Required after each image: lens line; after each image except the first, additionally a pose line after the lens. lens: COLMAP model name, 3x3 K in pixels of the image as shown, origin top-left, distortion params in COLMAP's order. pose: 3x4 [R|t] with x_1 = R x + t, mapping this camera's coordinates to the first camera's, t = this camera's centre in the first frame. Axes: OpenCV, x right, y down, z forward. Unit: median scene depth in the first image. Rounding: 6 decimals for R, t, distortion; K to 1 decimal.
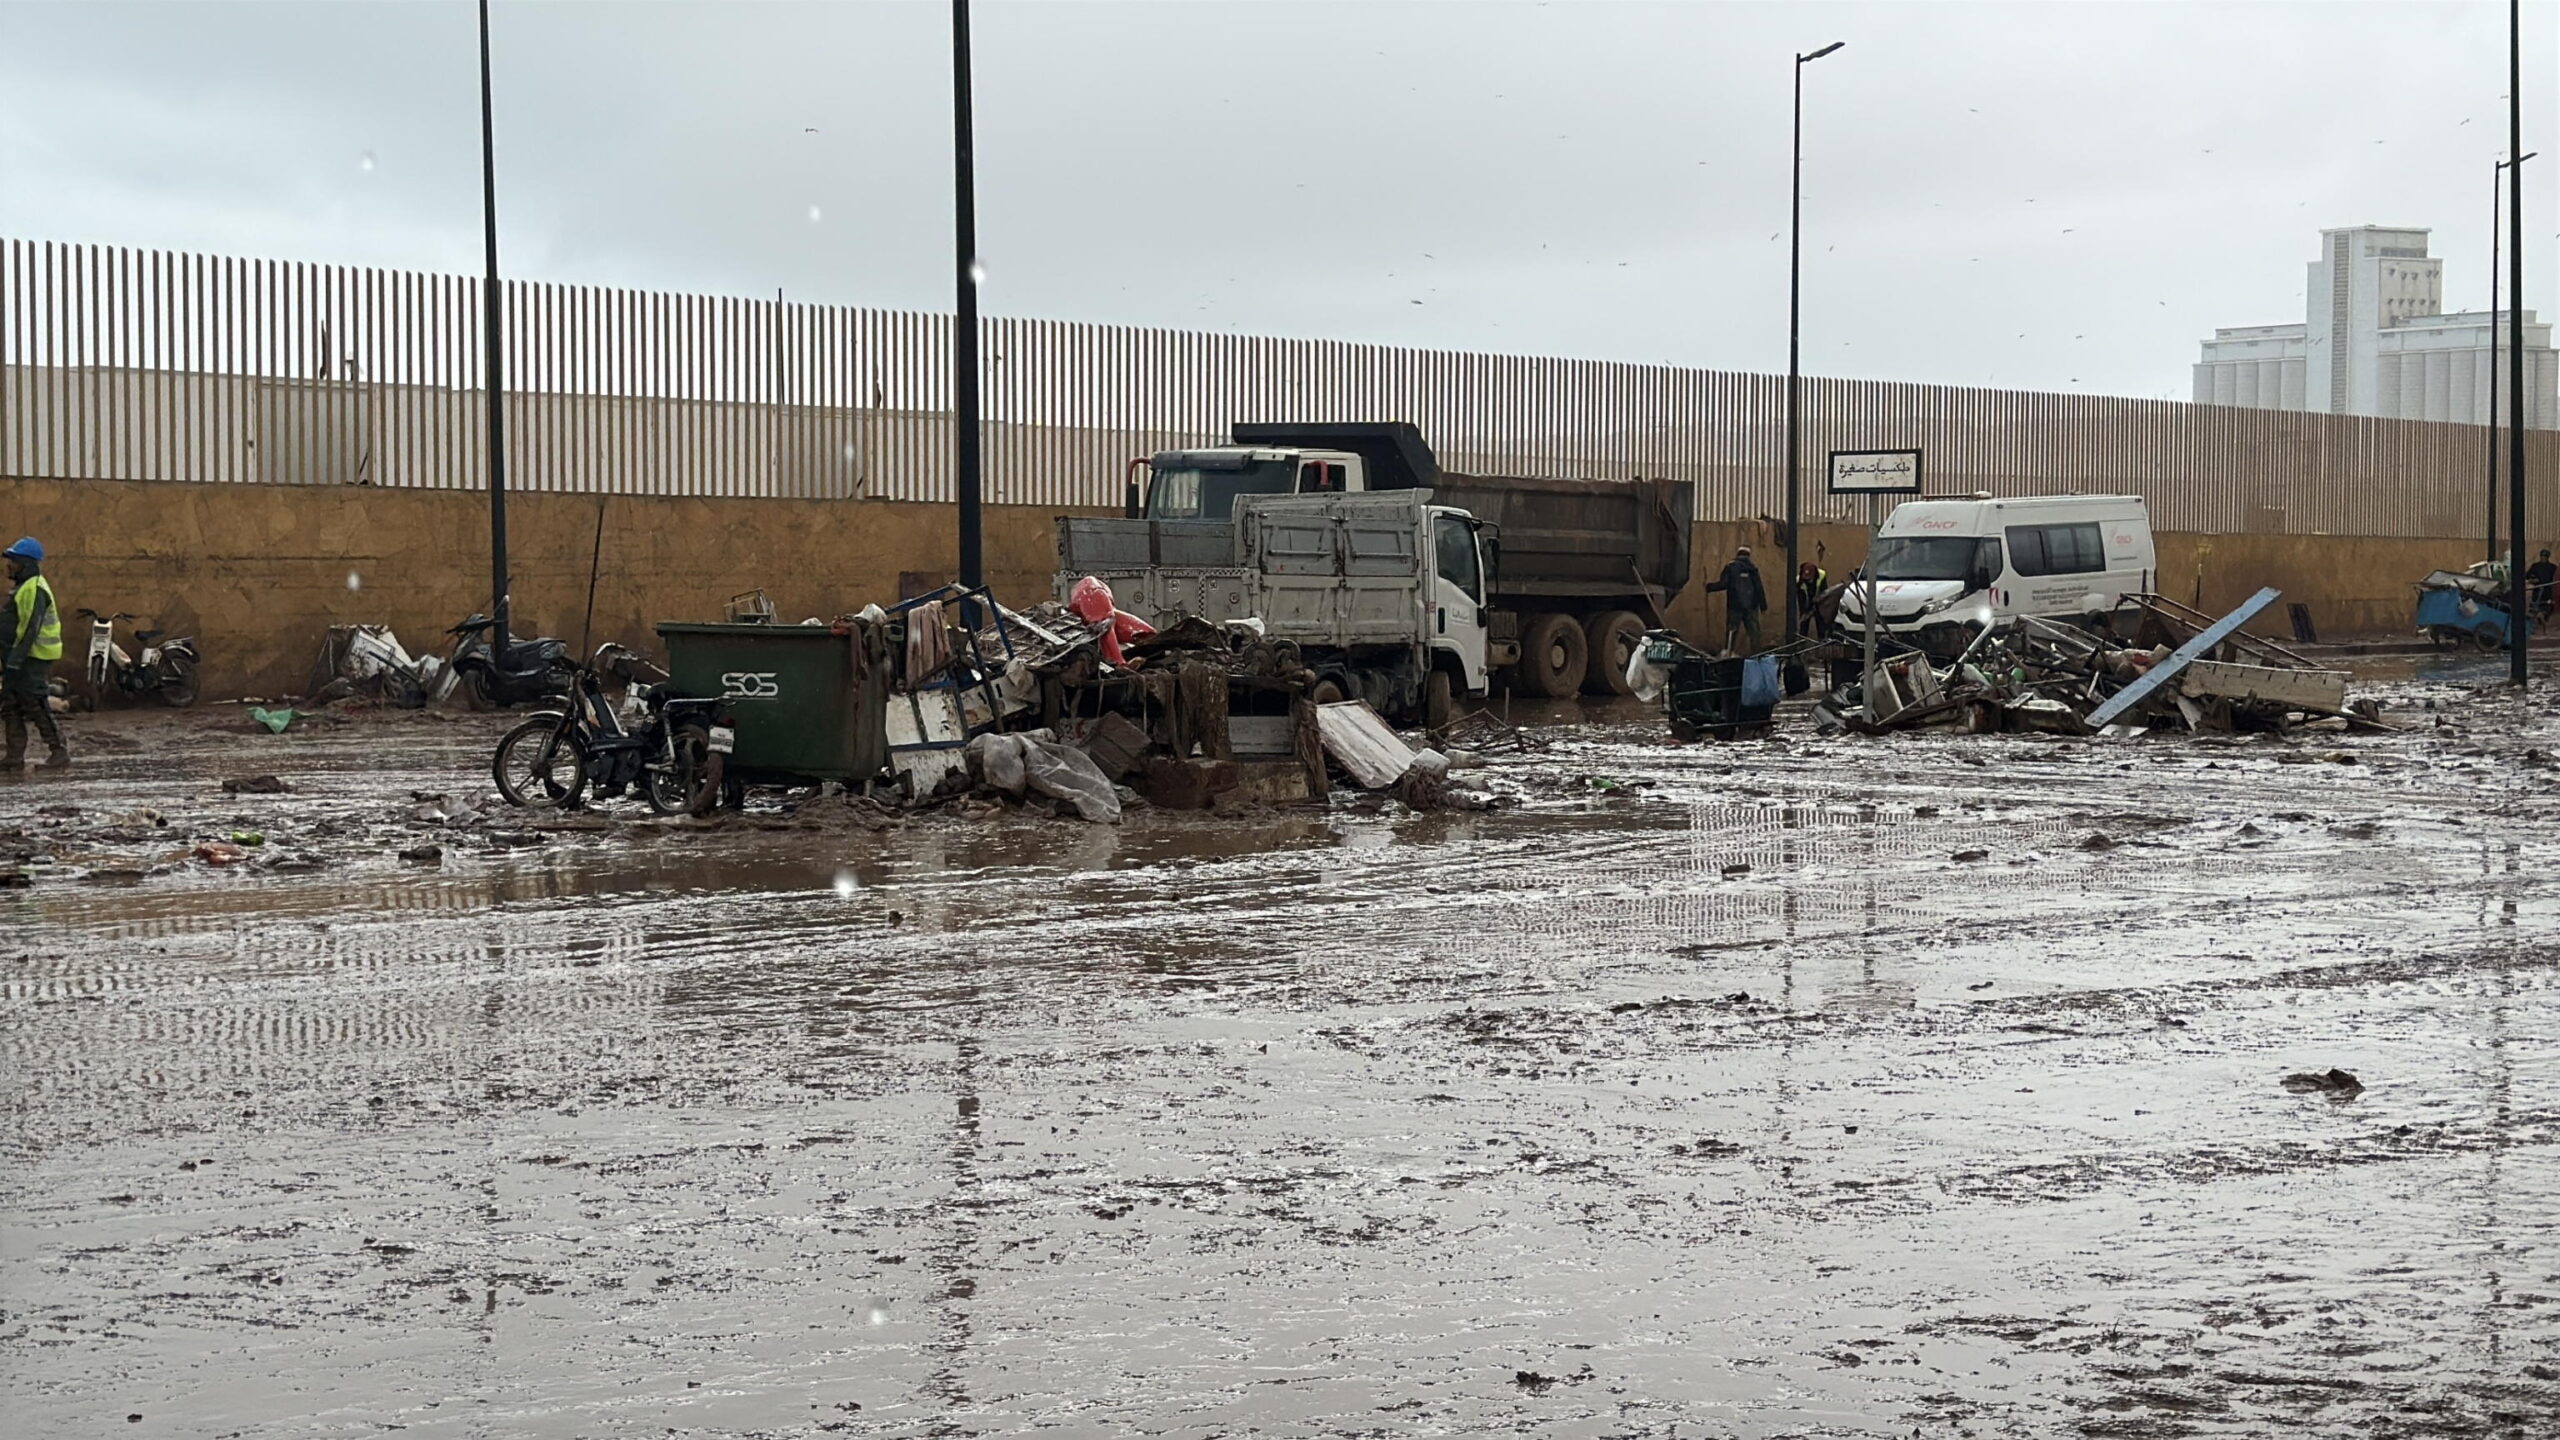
lens RADIAL K [[4553.0, 0, 1280.0], [0, 4553.0, 720.0], [0, 0, 1]] dist [0.123804, 0.034419]
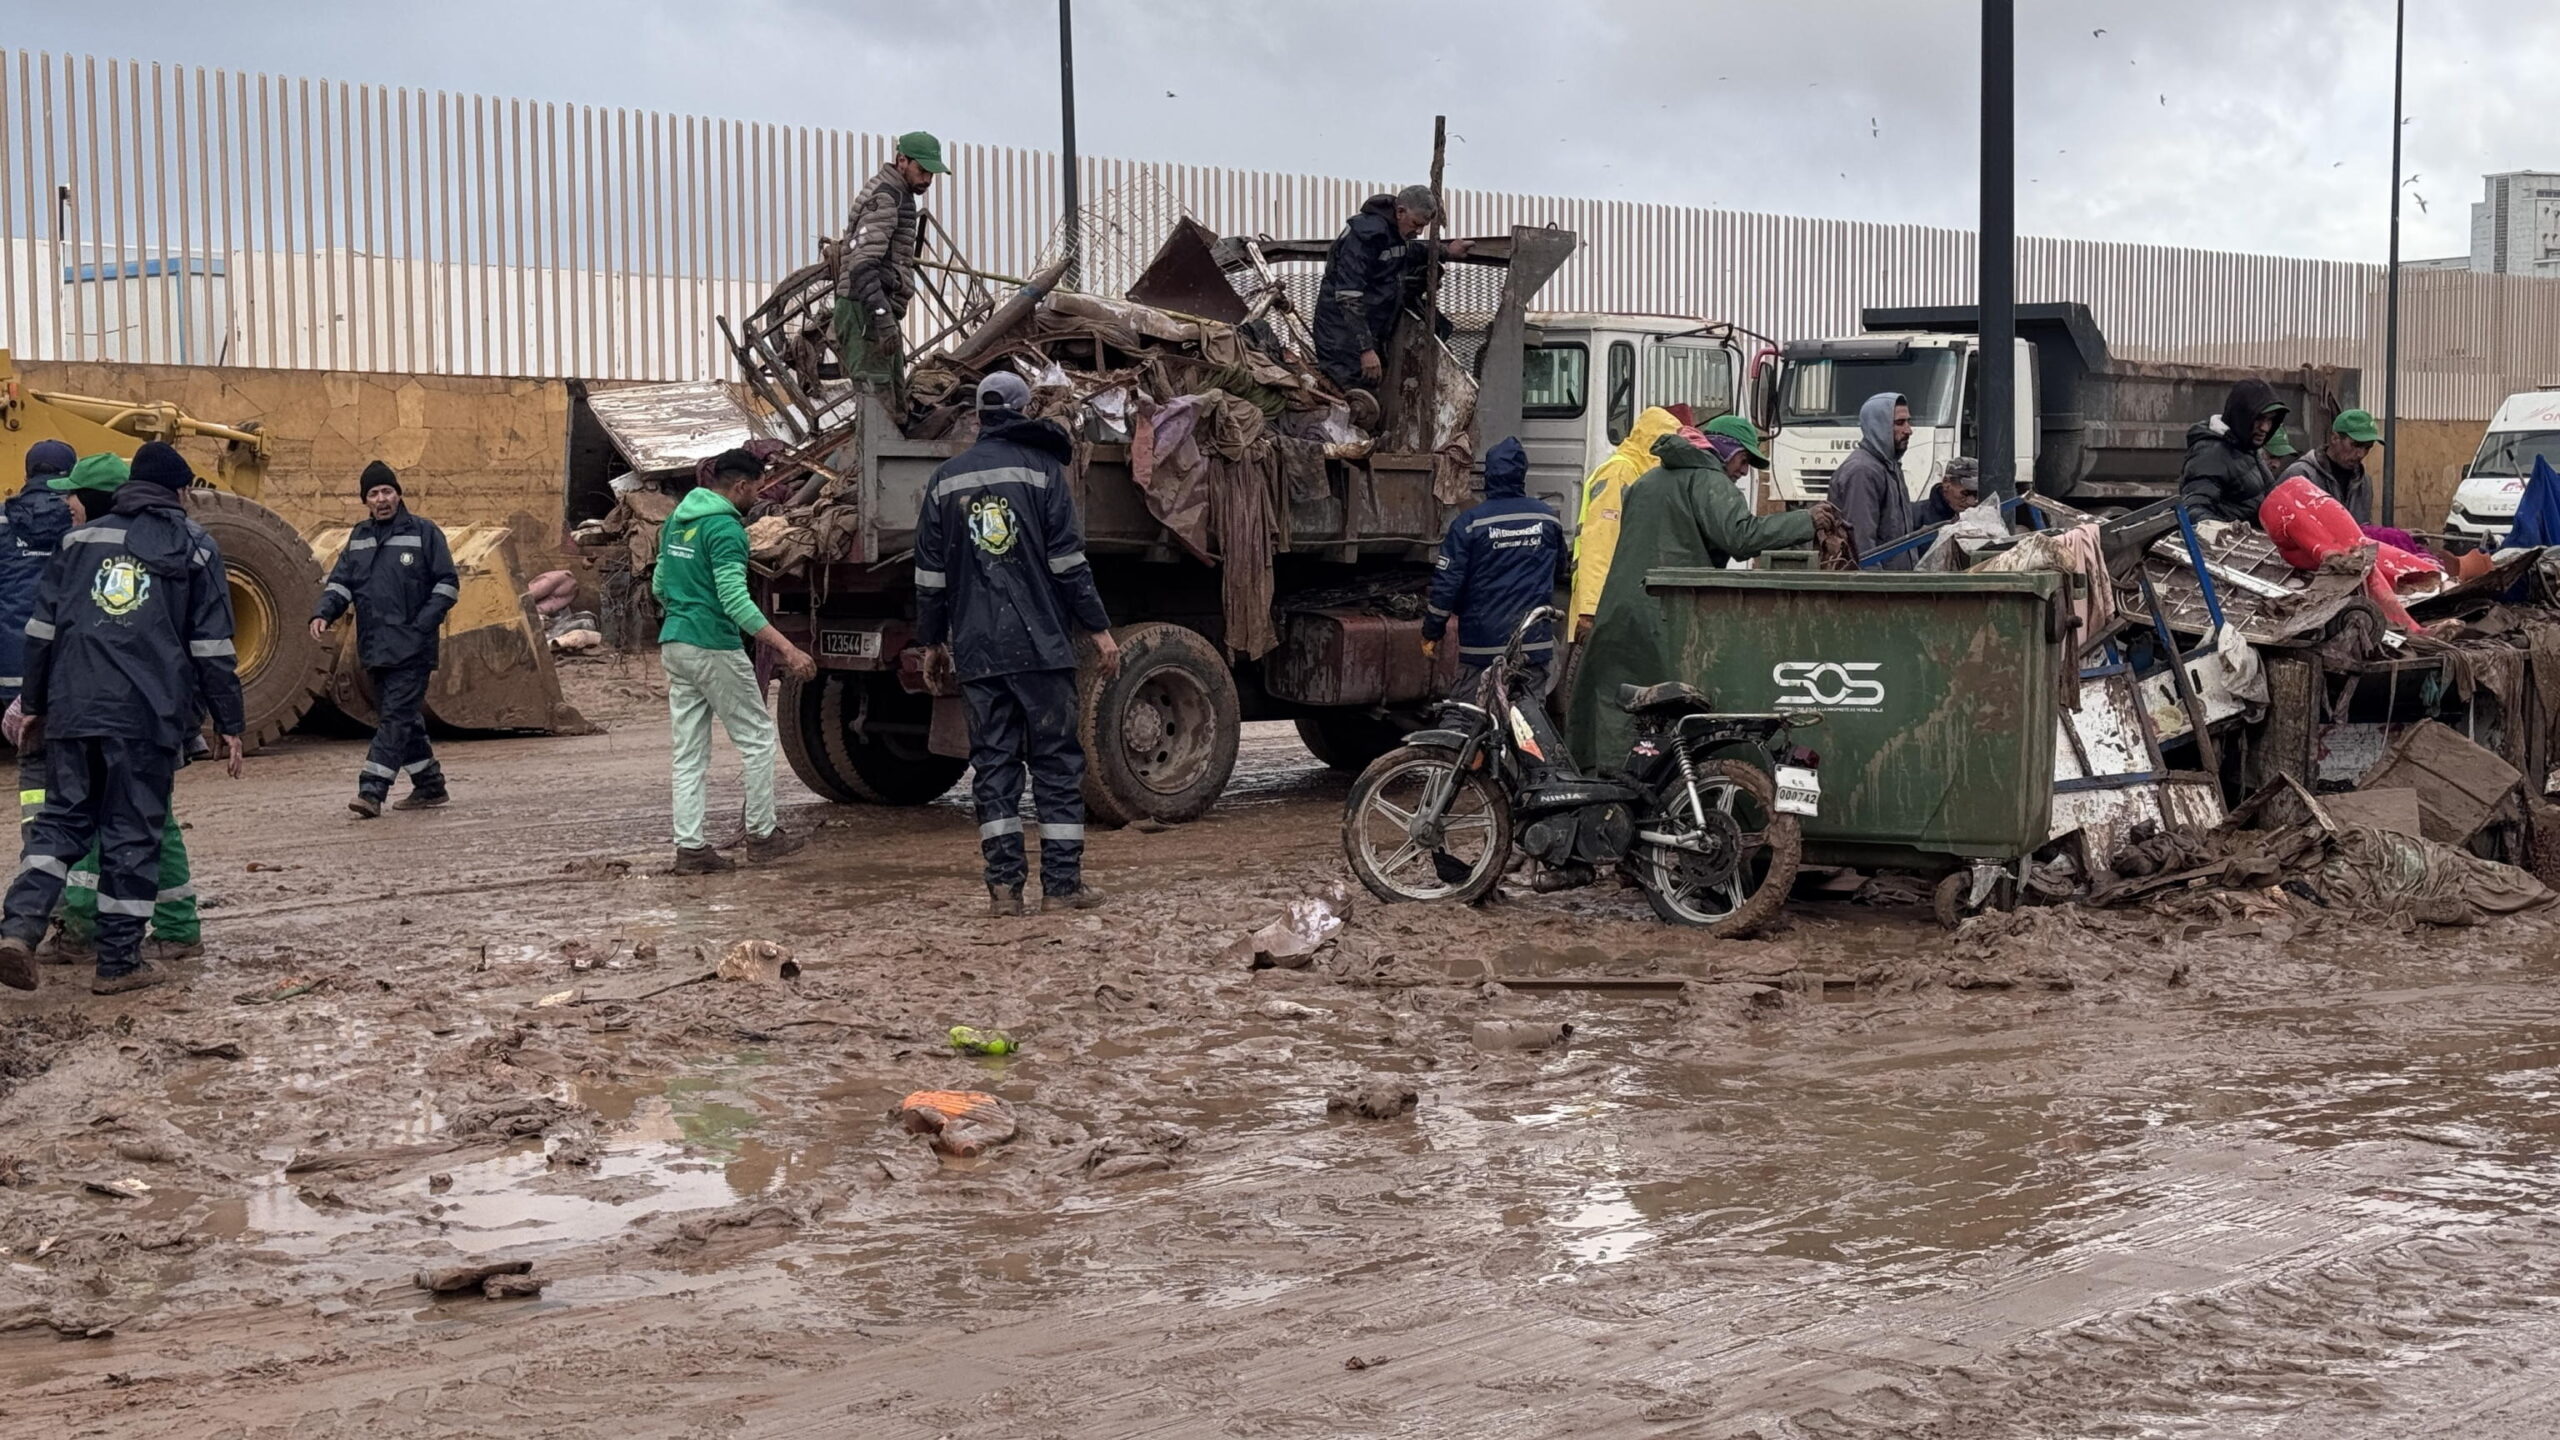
lens RADIAL K [[3705.3, 0, 1280.0], [0, 3705.3, 720.0], [0, 0, 1]] dist [0.020201, 0.057617]
pose [[0.997190, -0.006153, -0.074664, -0.141511], [0.008534, 0.999464, 0.031618, -0.017164], [0.074429, -0.032166, 0.996707, 0.529096]]
